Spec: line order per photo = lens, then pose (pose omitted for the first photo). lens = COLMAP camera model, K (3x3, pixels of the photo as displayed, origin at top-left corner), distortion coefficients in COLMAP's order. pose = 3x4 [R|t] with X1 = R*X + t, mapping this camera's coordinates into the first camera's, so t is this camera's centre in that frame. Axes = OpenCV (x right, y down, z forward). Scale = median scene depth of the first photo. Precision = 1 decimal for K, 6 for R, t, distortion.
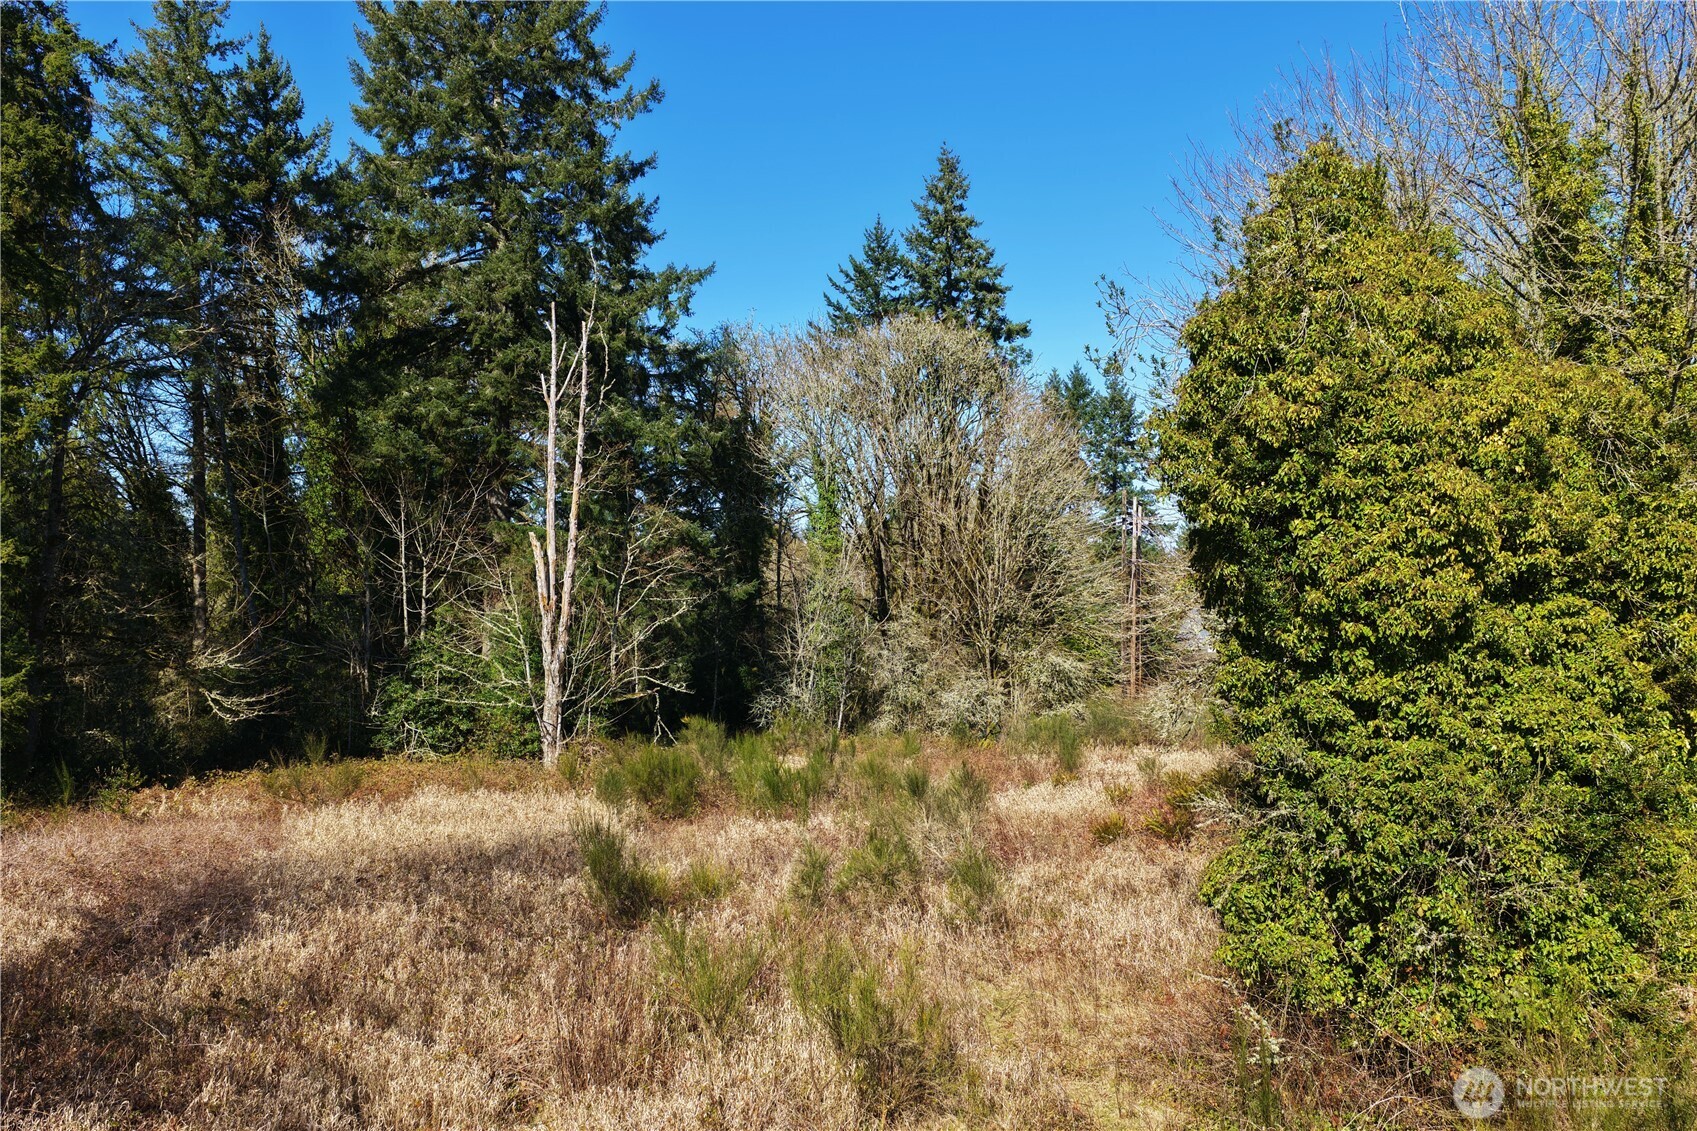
lens RADIAL K [[1406.0, 0, 844.9], [0, 1406.0, 564.1], [0, 0, 1]] dist [-0.012614, 0.036260]
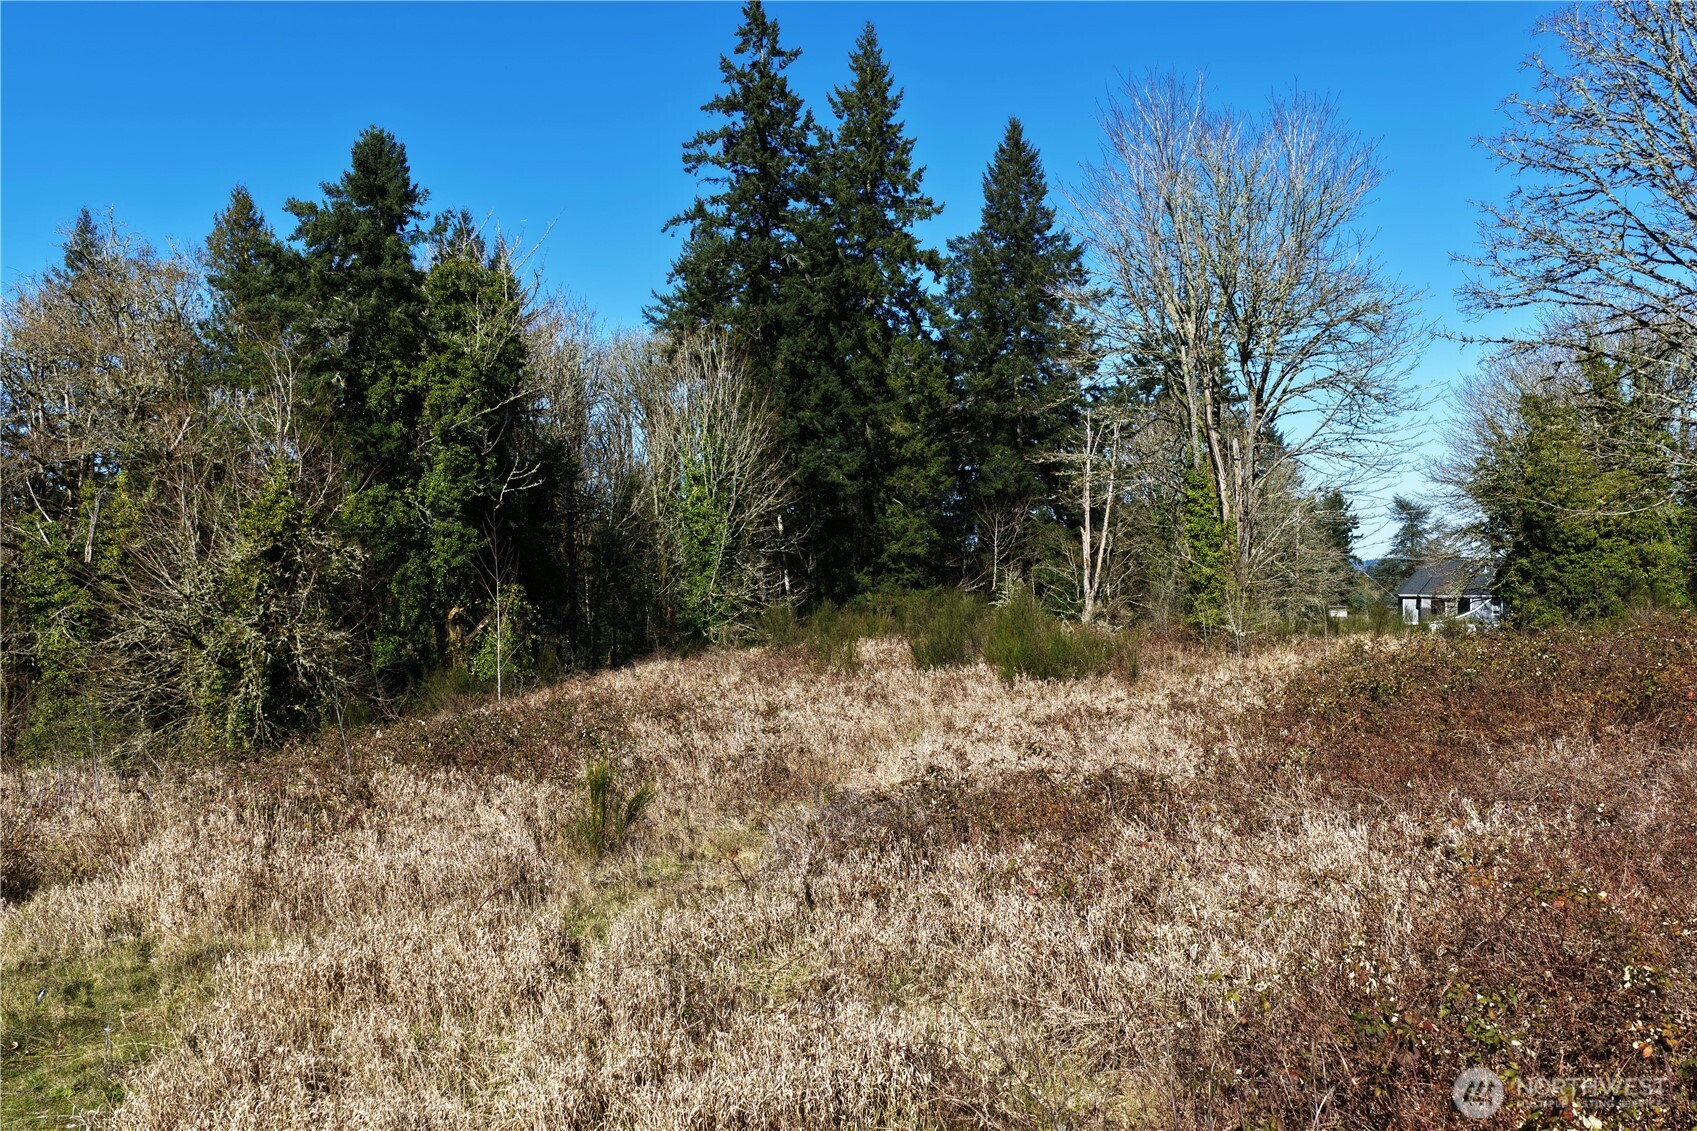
lens RADIAL K [[1406.0, 0, 847.1], [0, 1406.0, 565.5], [0, 0, 1]] dist [-0.012614, 0.036260]
pose [[0.999959, -0.001437, -0.008974, -1.849339], [0.001431, 0.999999, -0.000587, 0.112172], [0.008975, 0.000574, 0.999960, -3.402675]]
